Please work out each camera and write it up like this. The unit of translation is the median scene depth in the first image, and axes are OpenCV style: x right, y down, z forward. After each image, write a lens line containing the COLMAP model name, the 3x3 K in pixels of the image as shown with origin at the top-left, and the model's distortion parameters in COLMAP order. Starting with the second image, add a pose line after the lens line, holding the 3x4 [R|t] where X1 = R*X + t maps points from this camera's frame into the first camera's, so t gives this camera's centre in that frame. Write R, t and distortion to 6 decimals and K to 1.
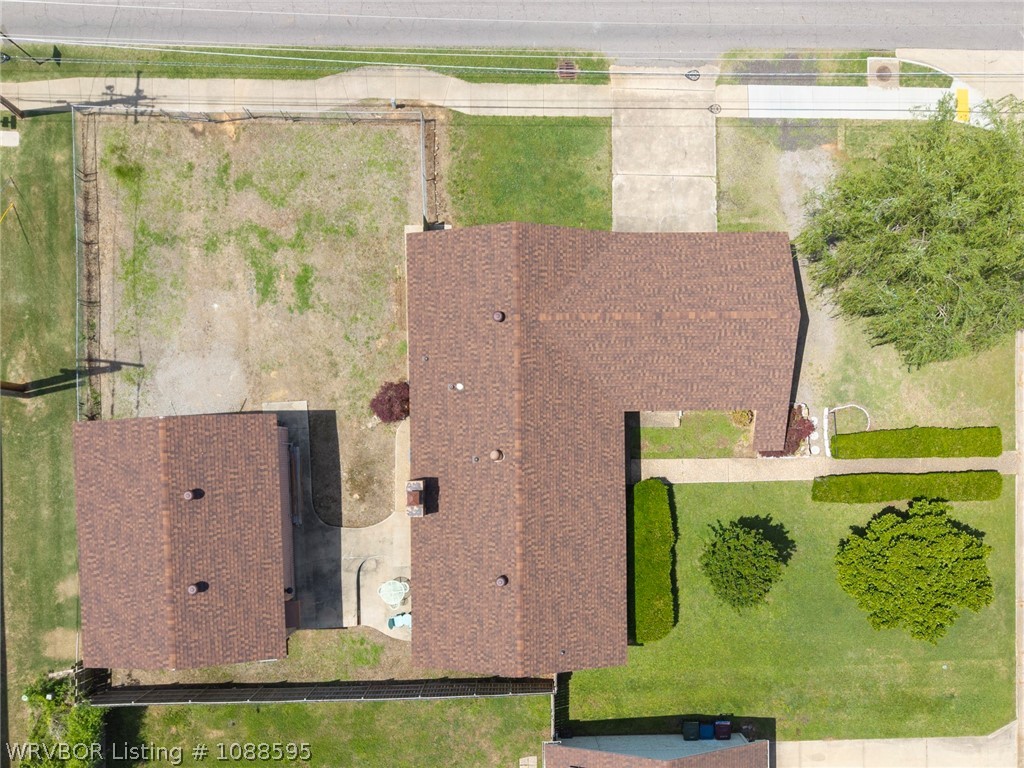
lens RADIAL K [[685.4, 0, 512.0], [0, 685.4, 384.0], [0, 0, 1]] dist [0.046038, -0.053746]
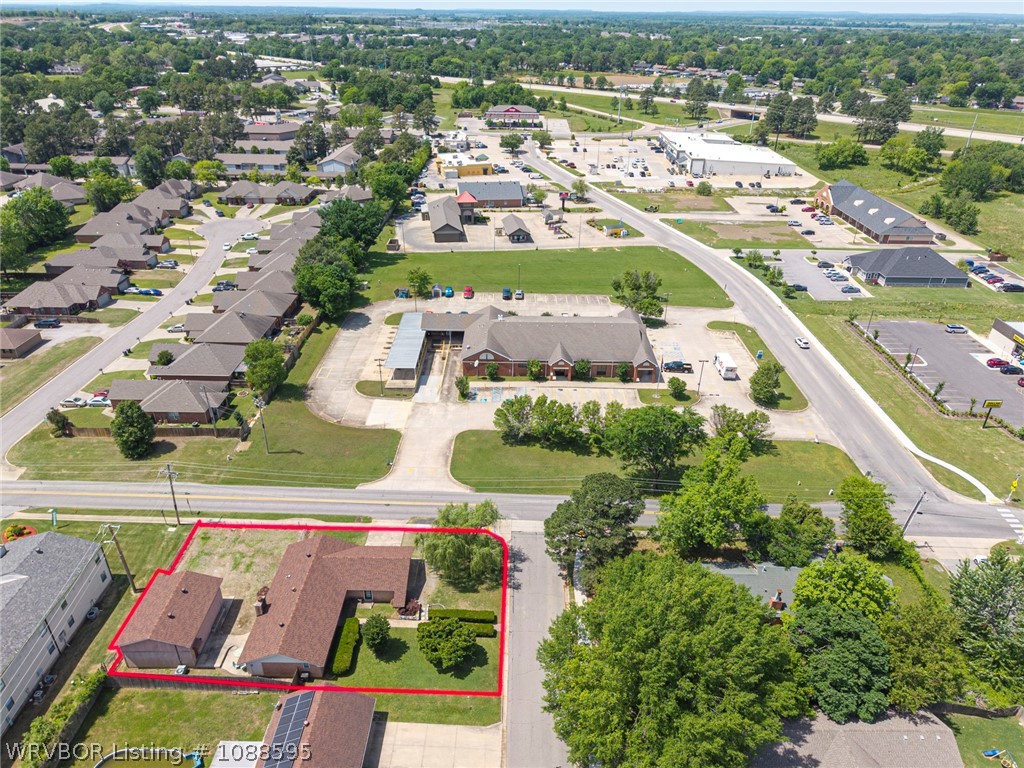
lens RADIAL K [[685.4, 0, 512.0], [0, 685.4, 384.0], [0, 0, 1]] dist [0.046038, -0.053746]
pose [[0.999720, 0.001553, -0.023606, 0.845558], [-0.021482, 0.477462, -0.878390, 1.964509], [0.009907, 0.878651, 0.477362, -1.012298]]
